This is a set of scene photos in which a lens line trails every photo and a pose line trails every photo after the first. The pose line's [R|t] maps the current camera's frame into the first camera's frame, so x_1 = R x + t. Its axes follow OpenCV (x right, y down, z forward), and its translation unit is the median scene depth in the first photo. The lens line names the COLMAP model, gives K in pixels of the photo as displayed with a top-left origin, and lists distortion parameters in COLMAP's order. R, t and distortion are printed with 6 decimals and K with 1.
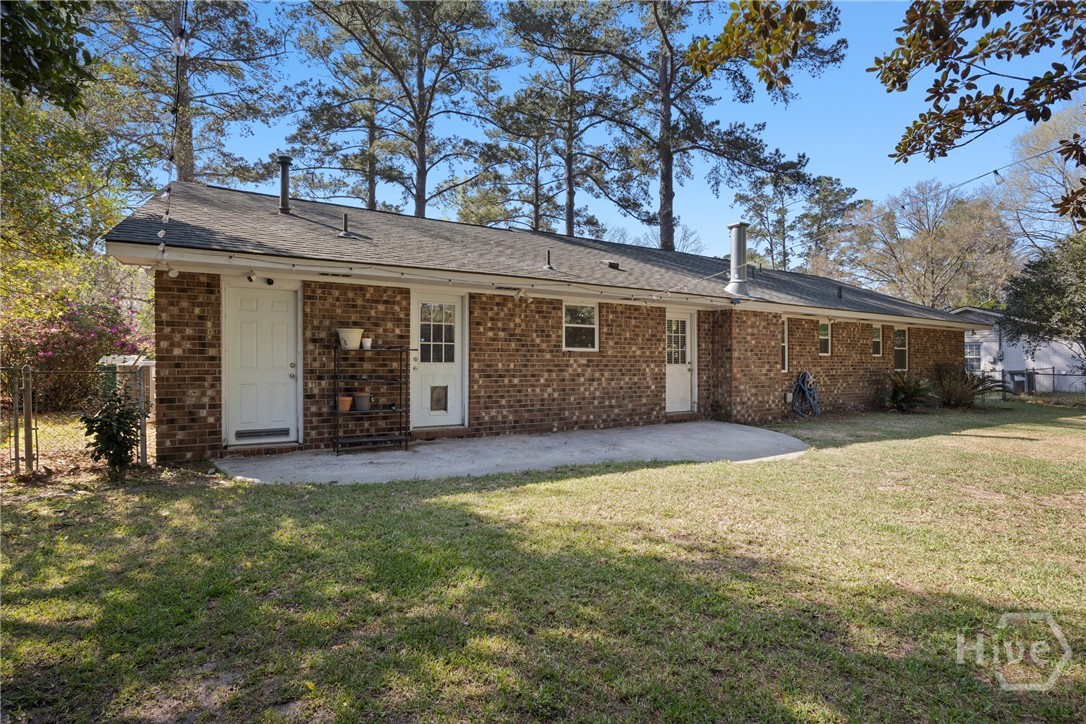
lens RADIAL K [[516.0, 0, 546.5], [0, 516.0, 356.8], [0, 0, 1]] dist [-0.002816, -0.000091]
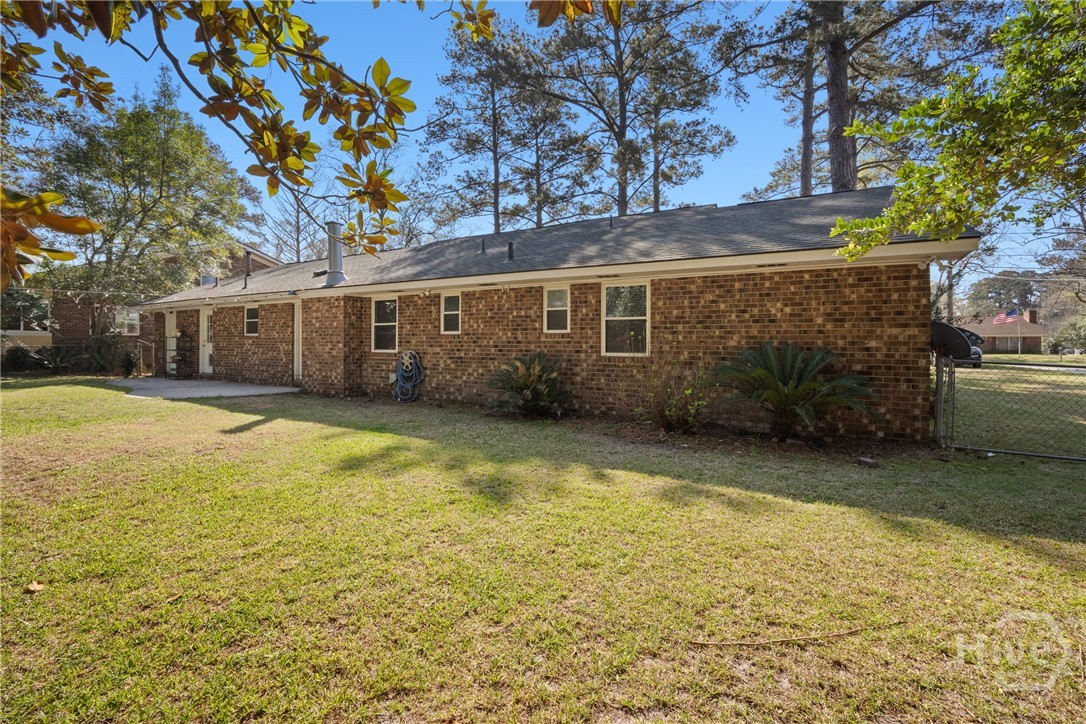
lens RADIAL K [[471.3, 0, 543.8], [0, 471.3, 344.5], [0, 0, 1]] dist [-0.001517, -0.000055]
pose [[0.501119, -0.001899, -0.865376, 1.519915], [0.003446, 0.999994, -0.000199, 0.018220], [0.865372, -0.002882, 0.501122, 0.878698]]
